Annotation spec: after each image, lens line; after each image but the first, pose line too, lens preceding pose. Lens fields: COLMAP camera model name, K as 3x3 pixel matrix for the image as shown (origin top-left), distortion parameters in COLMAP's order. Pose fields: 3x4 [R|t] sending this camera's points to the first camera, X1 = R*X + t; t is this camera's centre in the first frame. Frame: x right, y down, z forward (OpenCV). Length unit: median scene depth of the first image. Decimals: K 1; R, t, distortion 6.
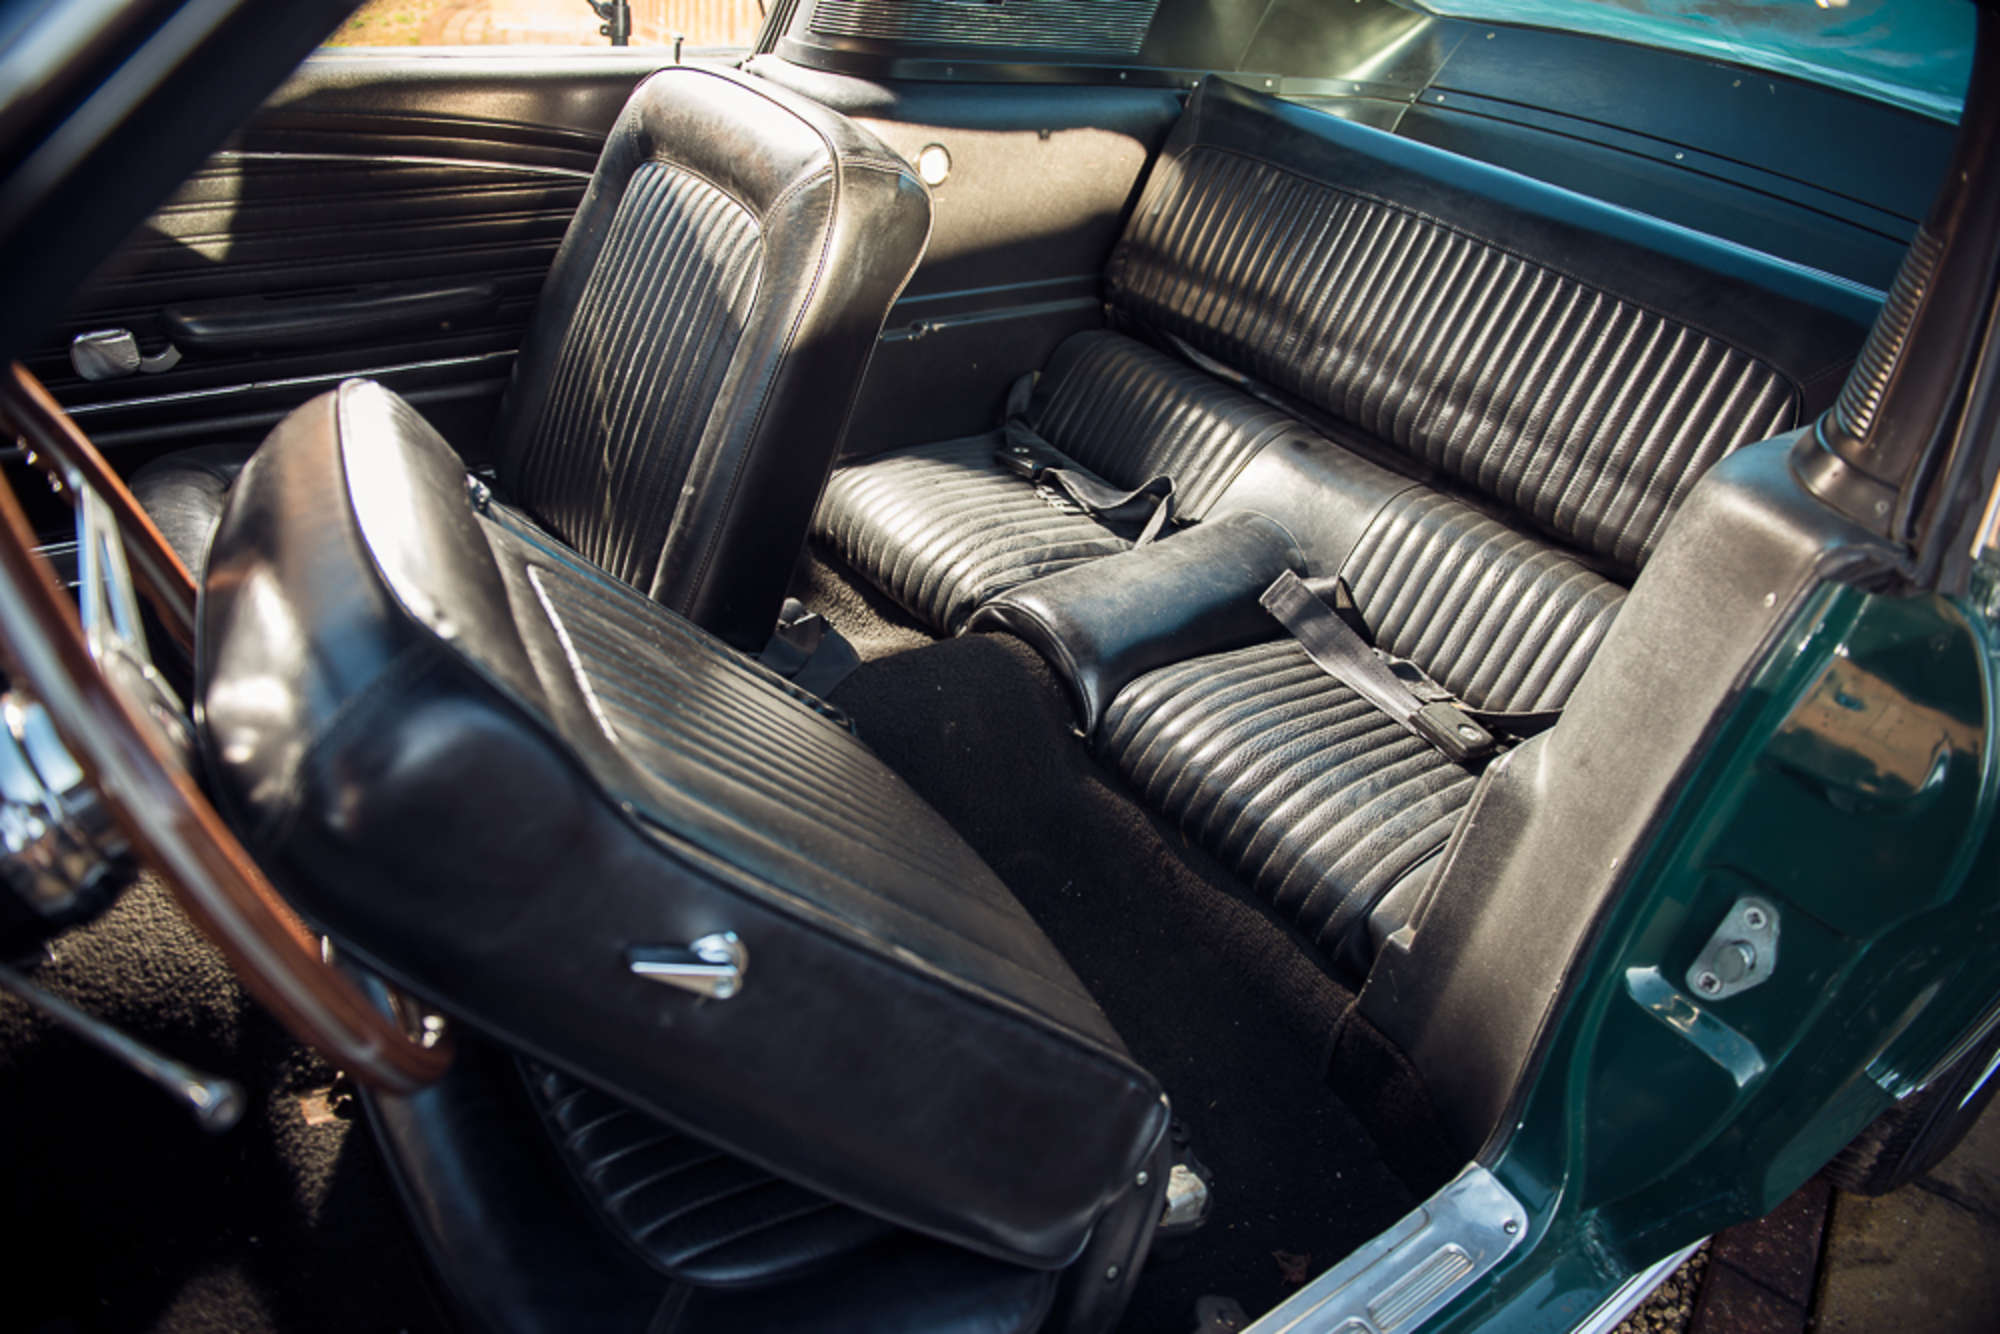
lens RADIAL K [[1349.0, 0, 1004.4], [0, 1349.0, 707.4], [0, 0, 1]] dist [-0.060495, 0.002894]
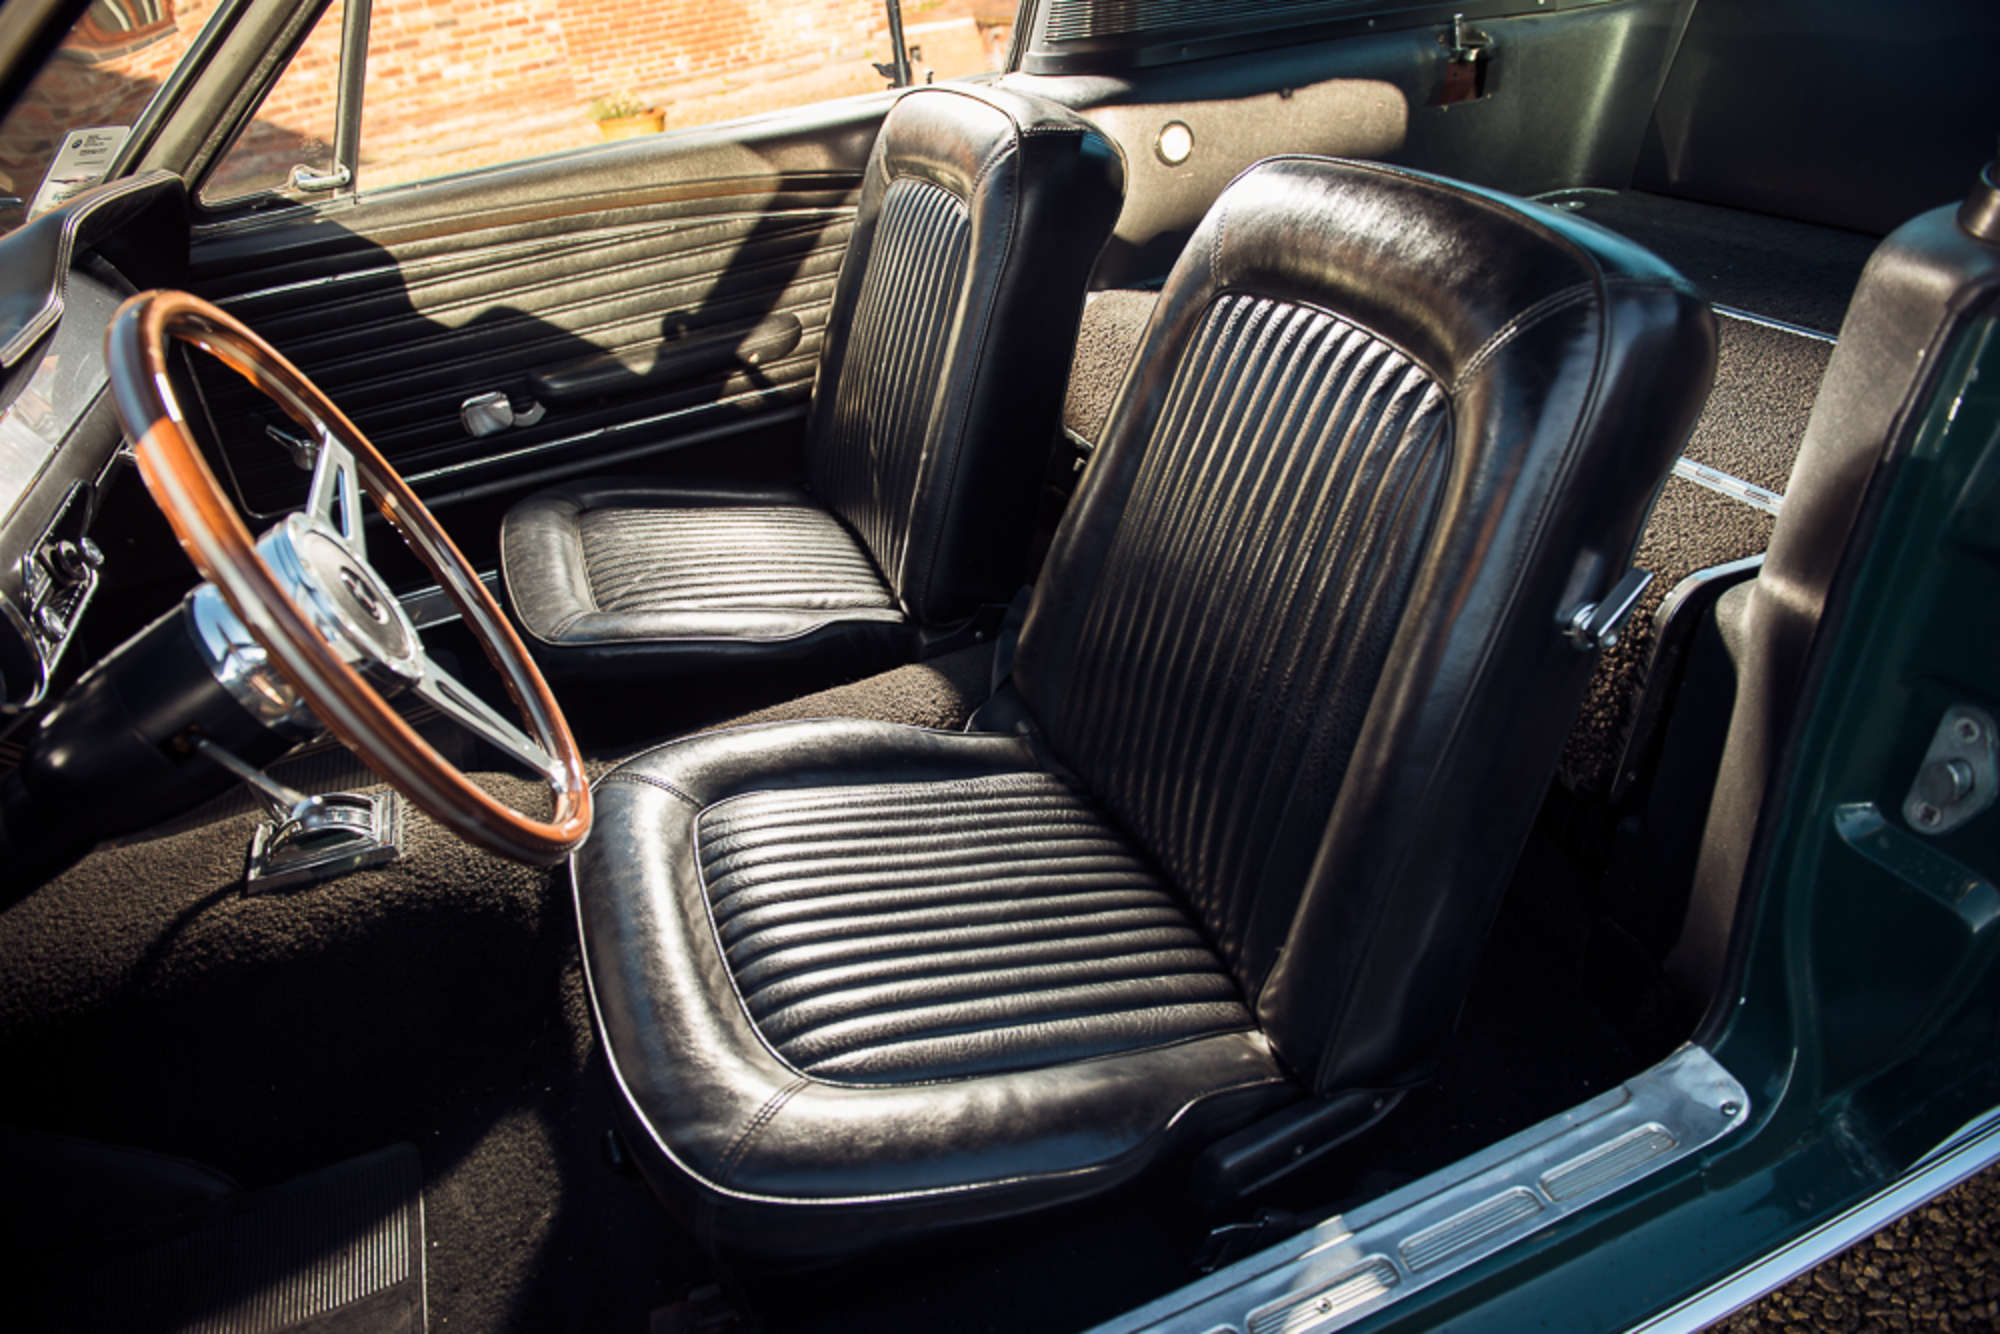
lens RADIAL K [[1349.0, 0, 1004.4], [0, 1349.0, 707.4], [0, 0, 1]] dist [-0.060495, 0.002894]
pose [[0.940157, -0.071480, -0.333160, 0.230451], [0.057029, 0.996966, -0.052971, 0.135788], [0.335936, 0.030801, 0.941381, -0.015659]]
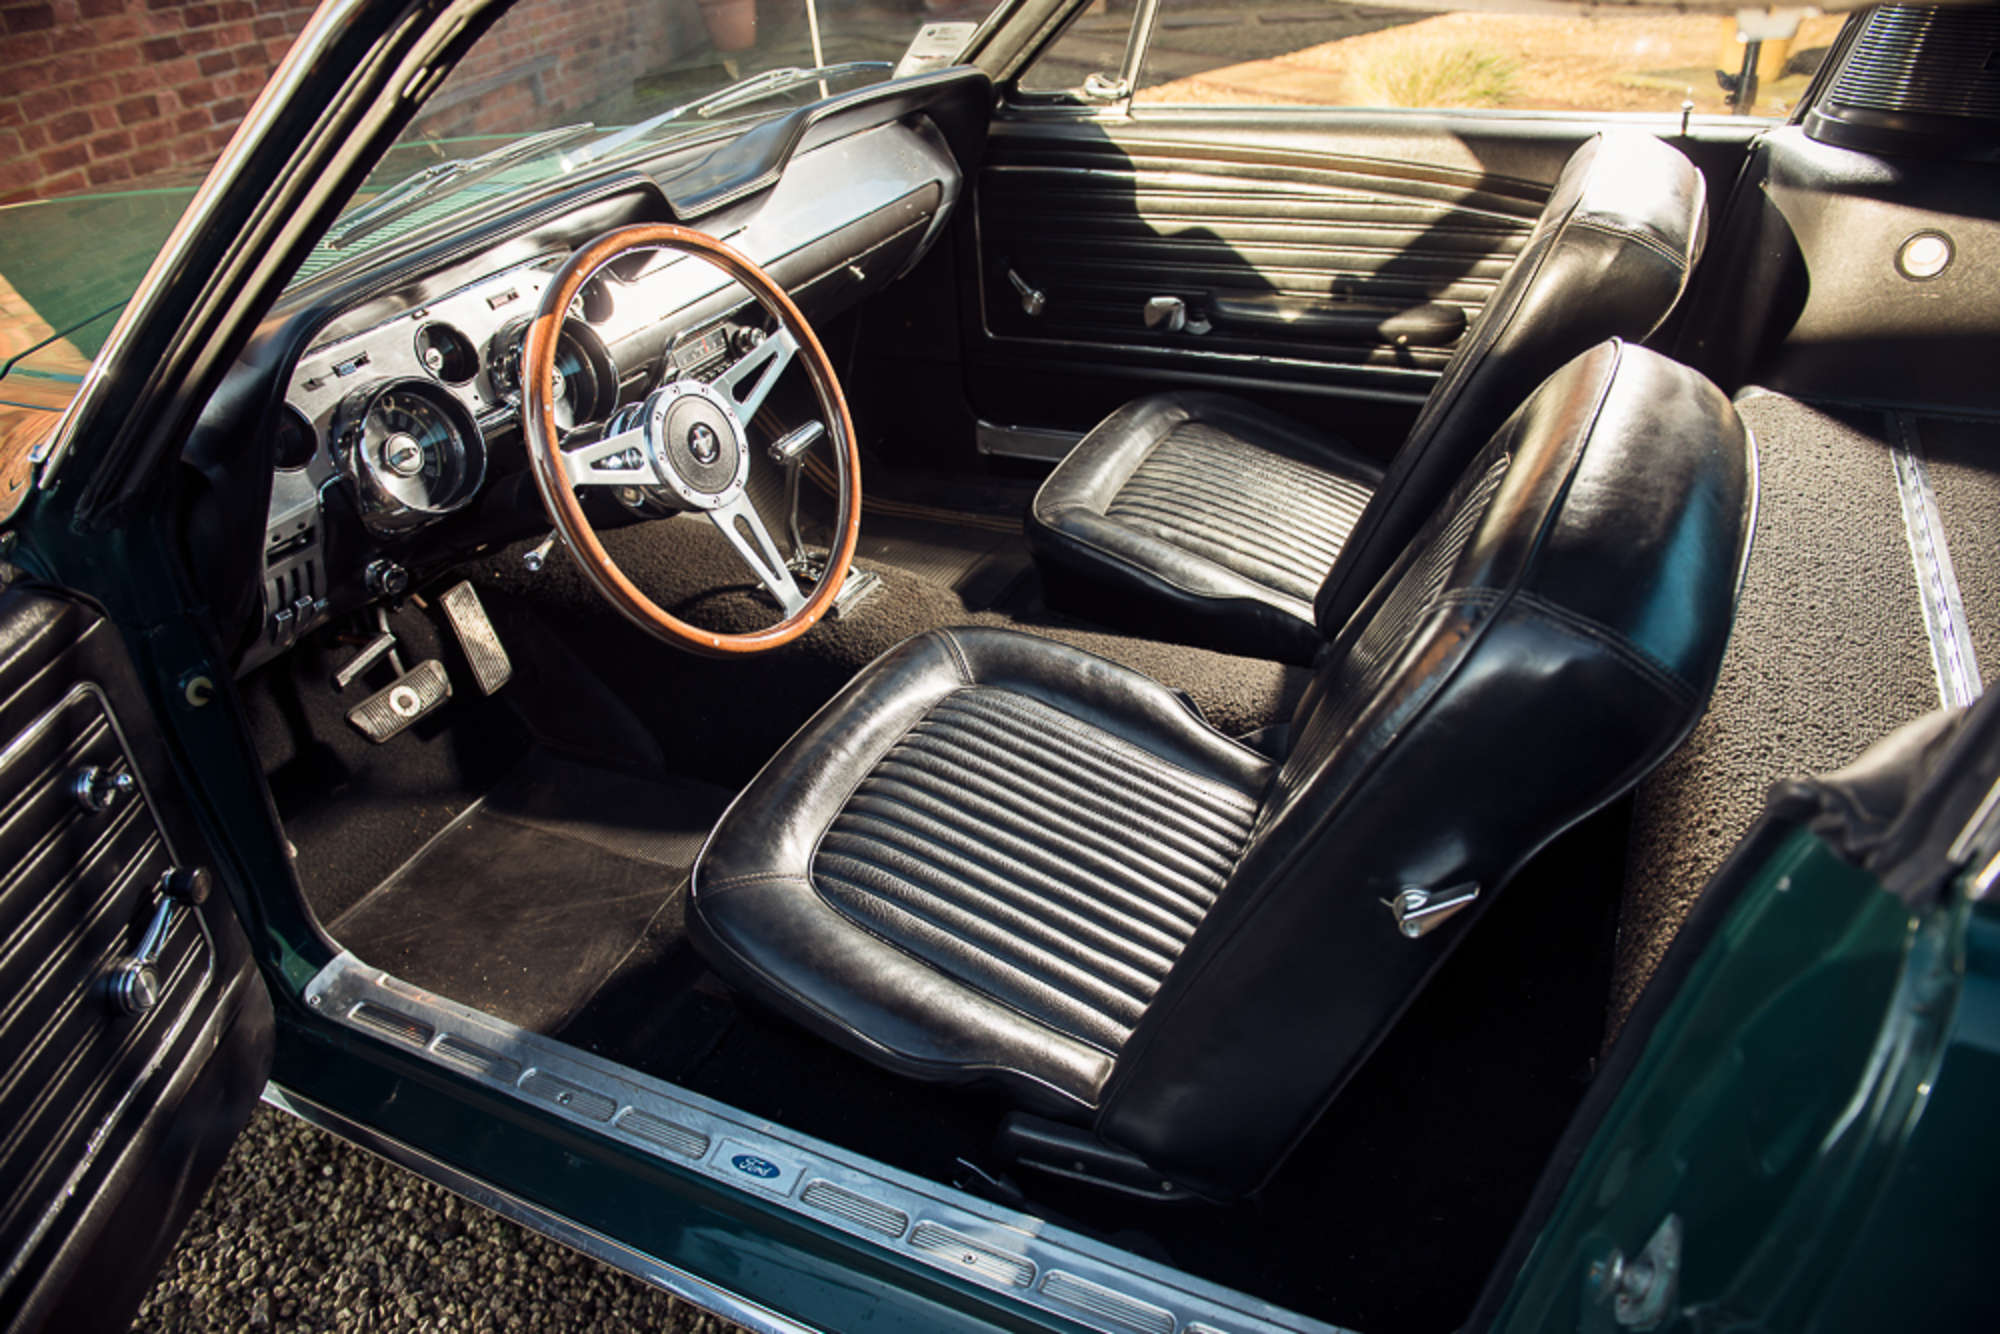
lens RADIAL K [[1349.0, 0, 1004.4], [0, 1349.0, 707.4], [0, 0, 1]] dist [-0.060495, 0.002894]
pose [[0.456394, 0.351504, -0.817404, 0.819346], [-0.384383, 0.906404, 0.175158, -0.097525], [0.802468, 0.234255, 0.548790, 0.207613]]
